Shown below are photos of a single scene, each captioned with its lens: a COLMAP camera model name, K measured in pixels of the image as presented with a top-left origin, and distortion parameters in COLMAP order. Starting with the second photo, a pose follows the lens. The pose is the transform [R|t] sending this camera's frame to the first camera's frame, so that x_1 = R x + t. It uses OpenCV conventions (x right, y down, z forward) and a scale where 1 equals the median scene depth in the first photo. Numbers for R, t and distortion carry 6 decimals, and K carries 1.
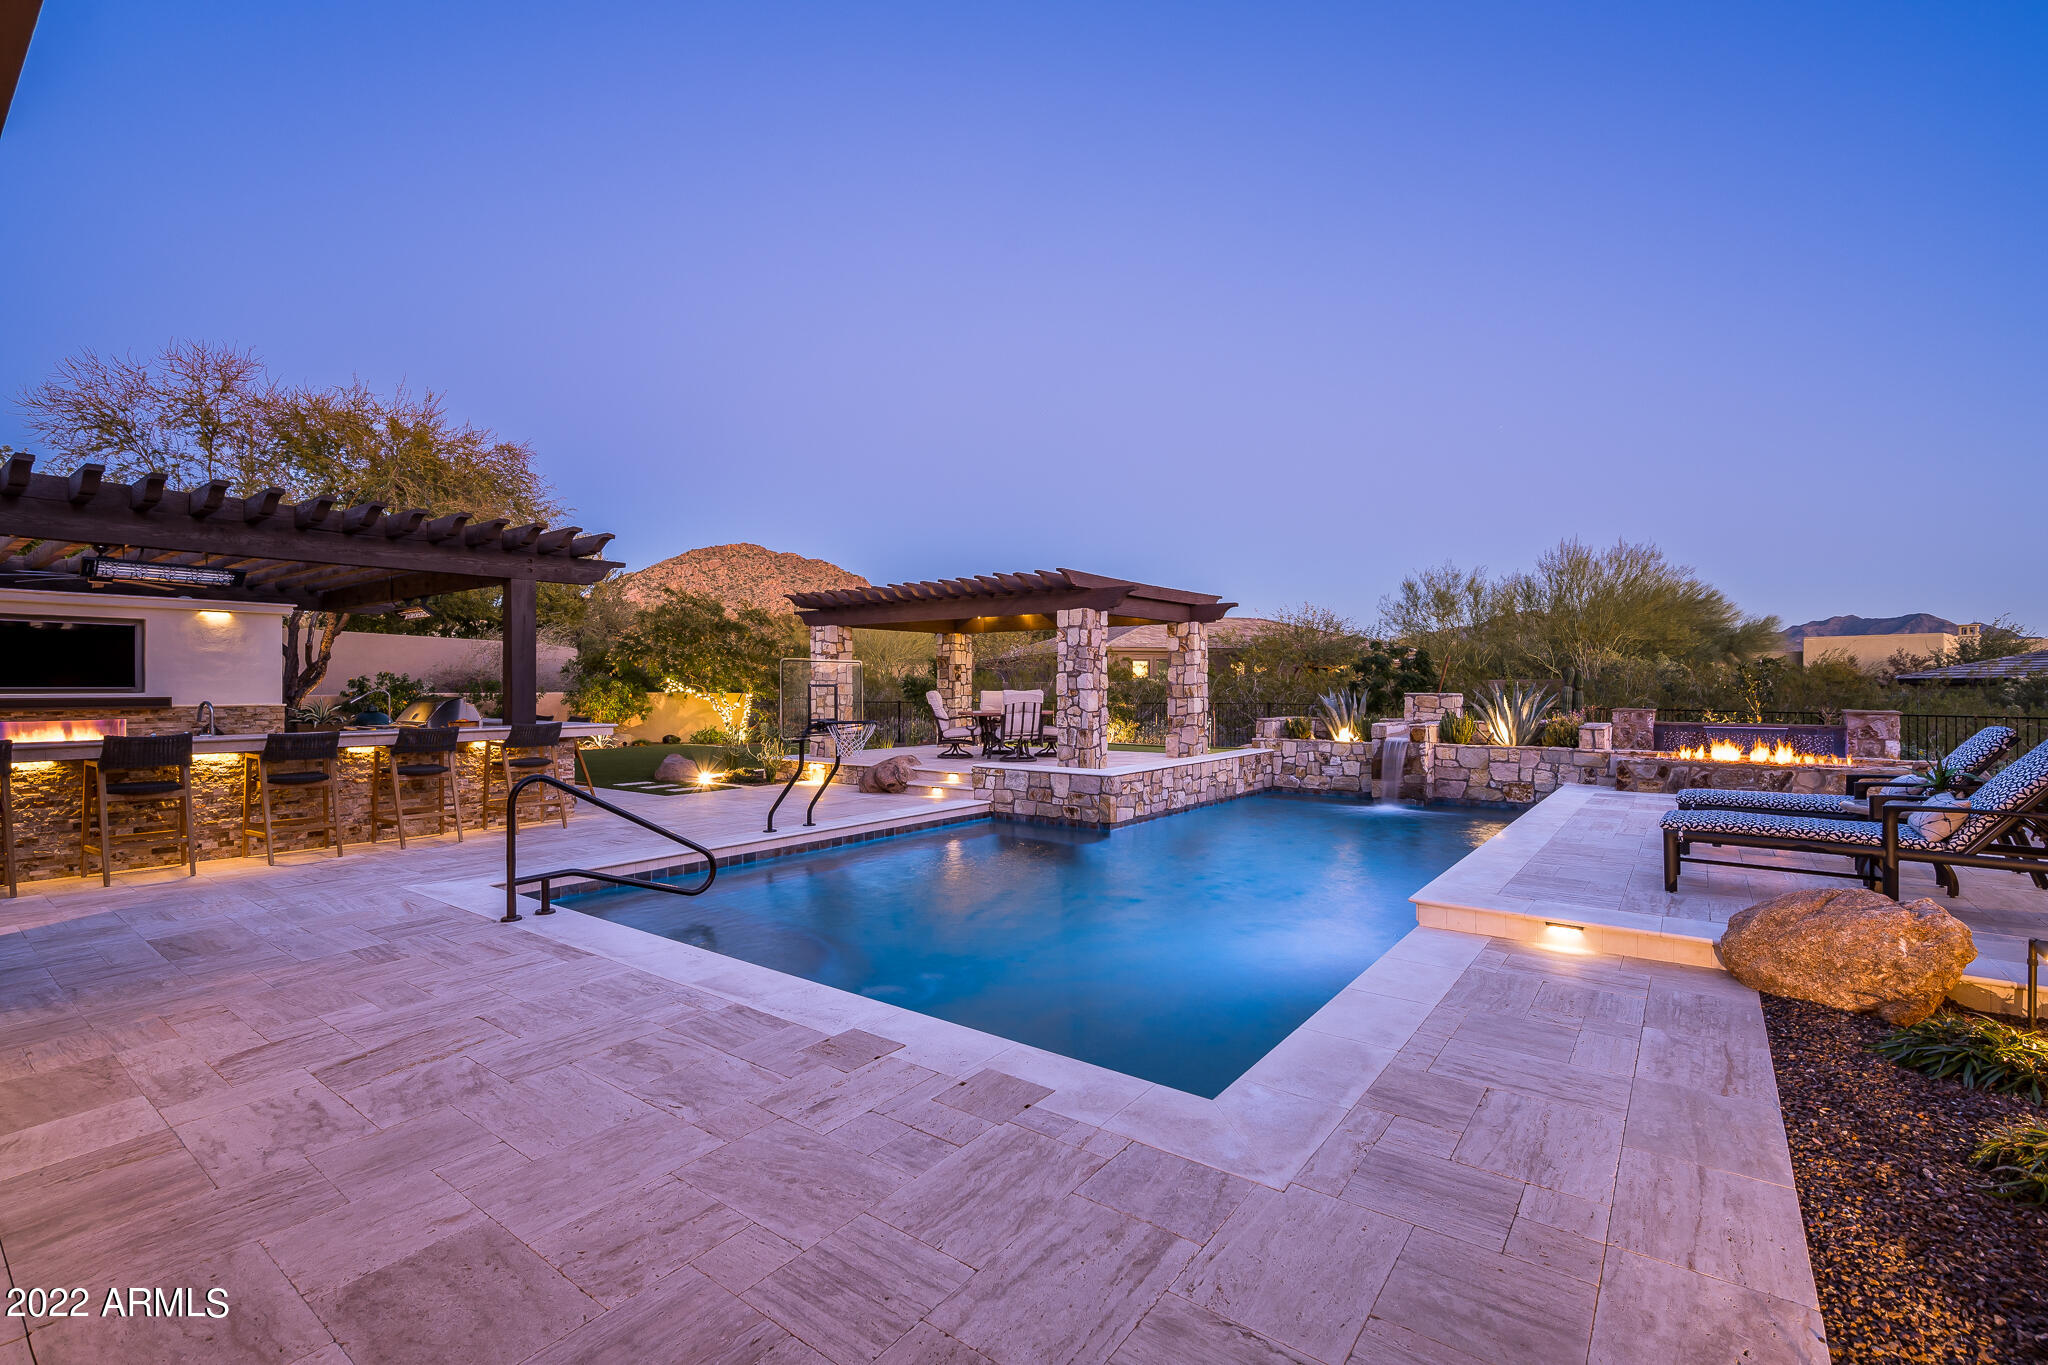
lens RADIAL K [[896.0, 0, 1019.2], [0, 896.0, 687.0], [0, 0, 1]] dist [0.001357, 0.000527]
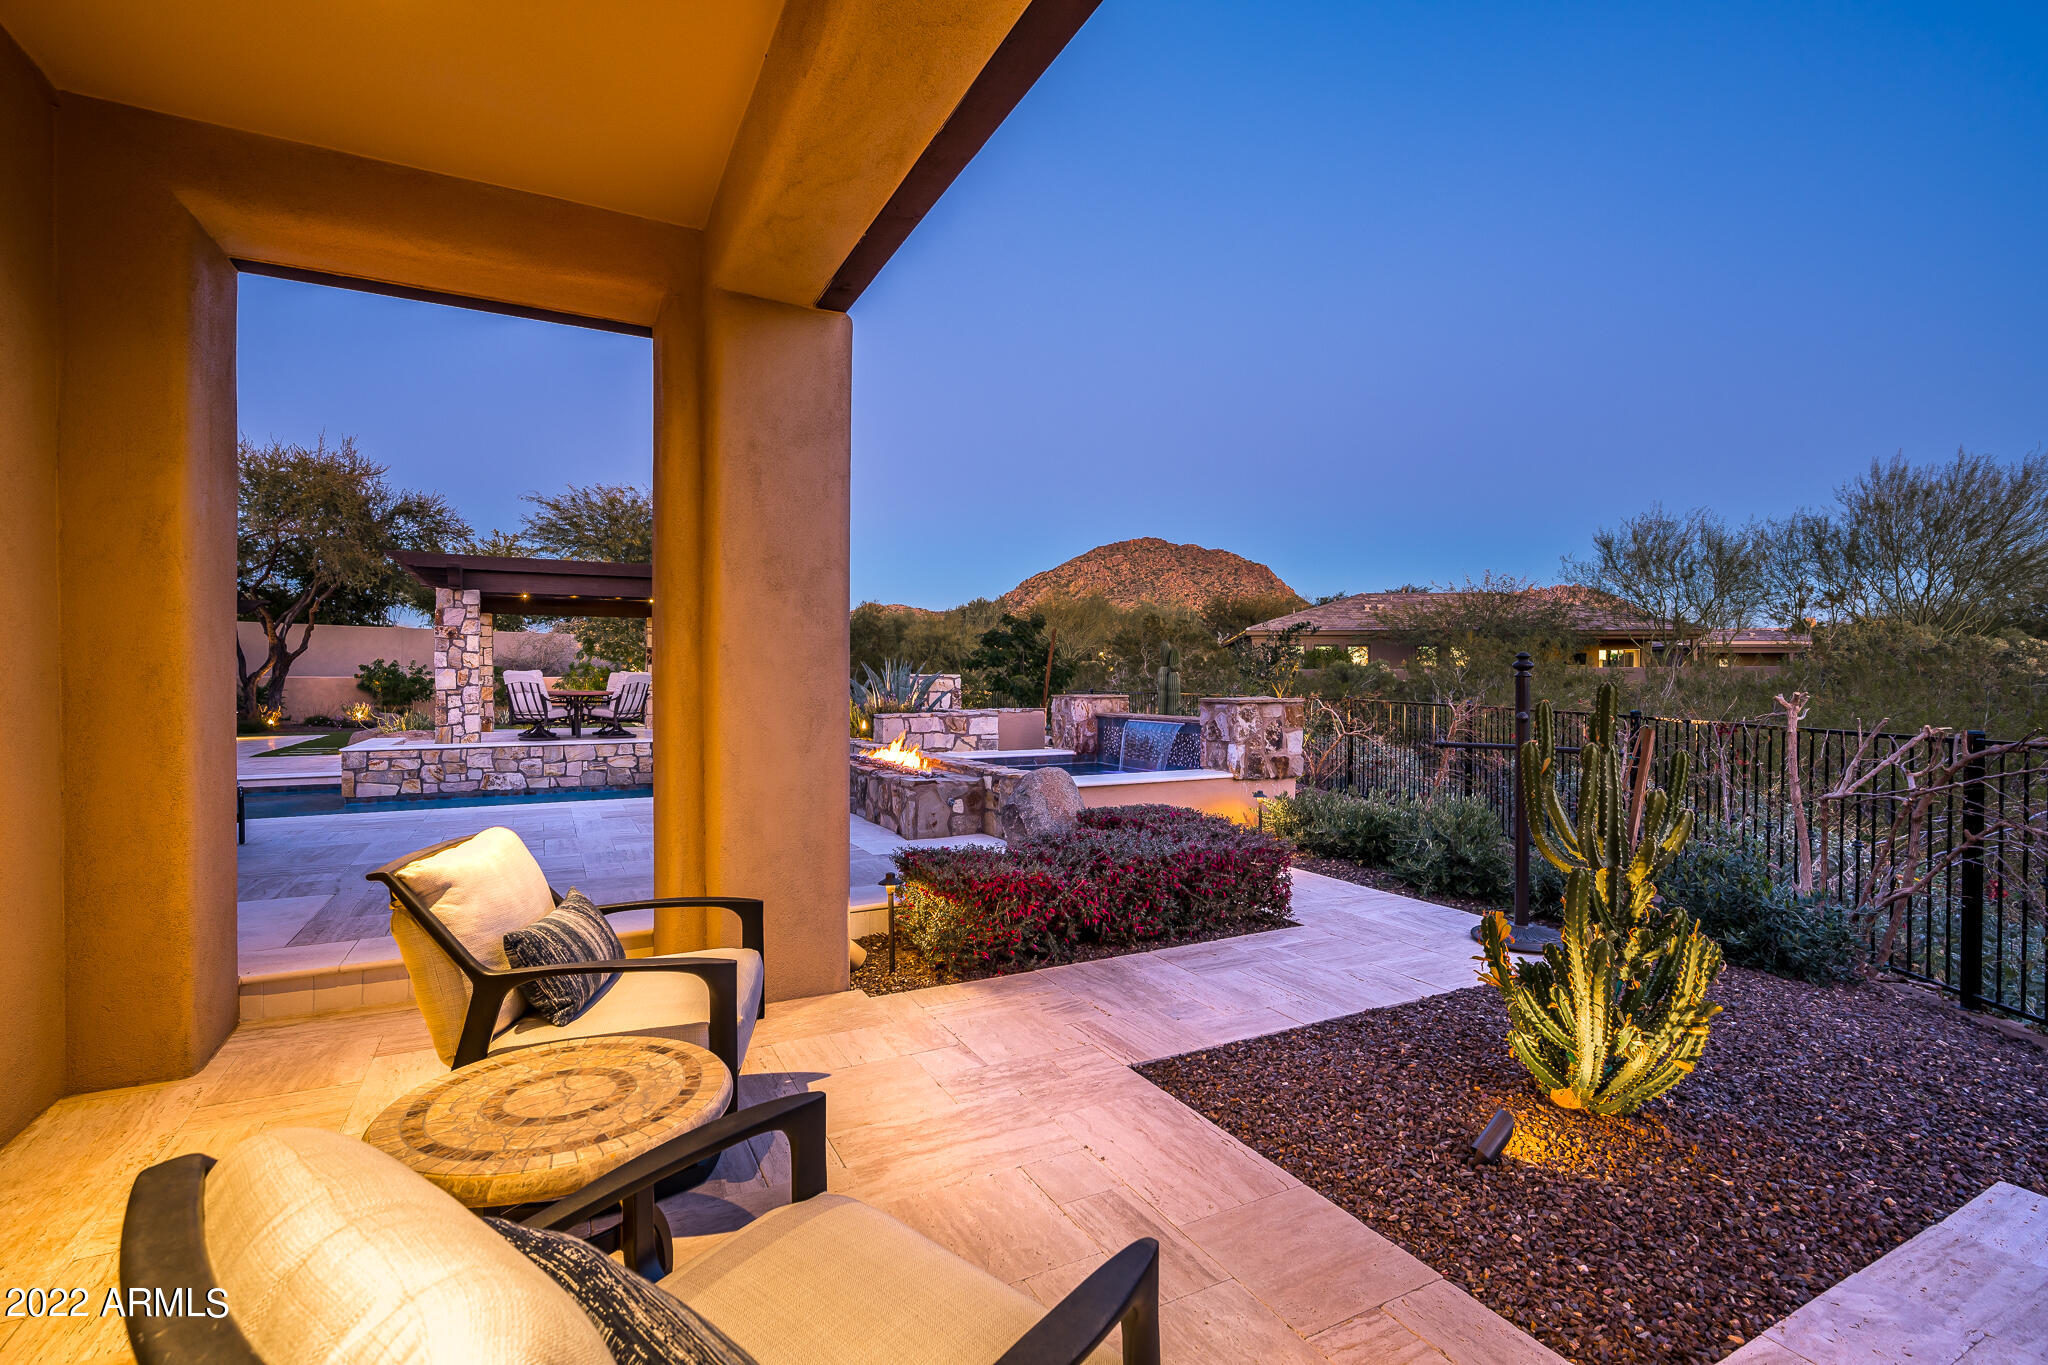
lens RADIAL K [[909.2, 0, 1020.6], [0, 909.2, 685.5], [0, 0, 1]] dist [0.000852, 0.000285]
pose [[0.906162, 0.006627, -0.422879, 1.092626], [-0.003507, 0.999961, 0.008156, 0.012016], [0.422917, -0.005907, 0.906149, 0.341103]]
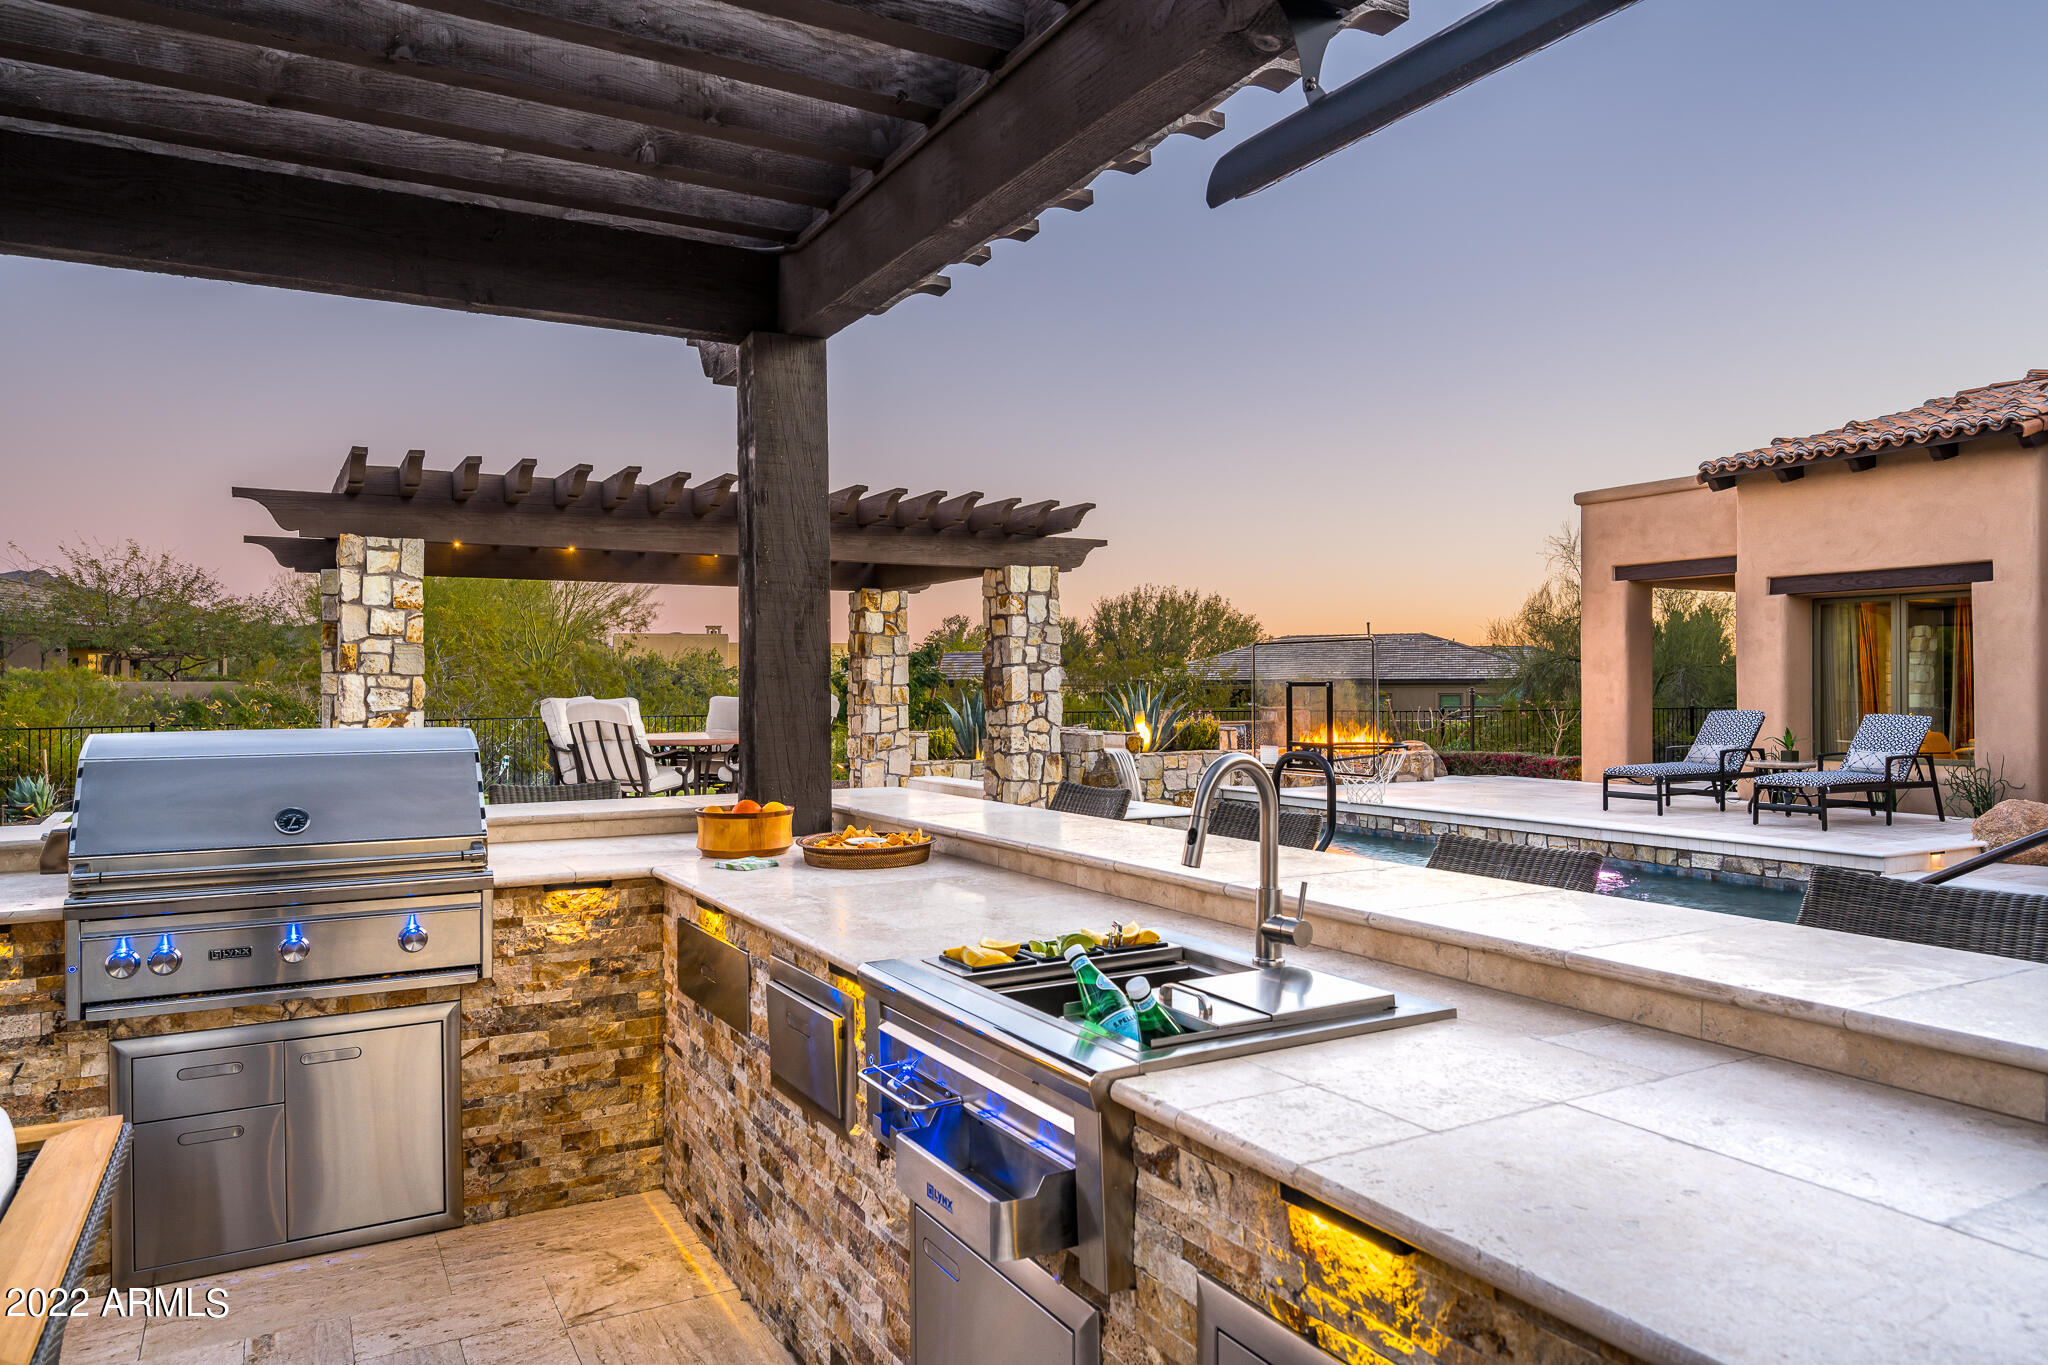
lens RADIAL K [[1328.2, 0, 1016.5], [0, 1328.2, 681.9], [0, 0, 1]] dist [0.000503, -0.000923]
pose [[0.399782, 0.003542, 0.916603, -0.807201], [0.004291, 0.999974, -0.005736, 0.000933], [-0.916600, 0.006227, 0.399757, 0.633117]]
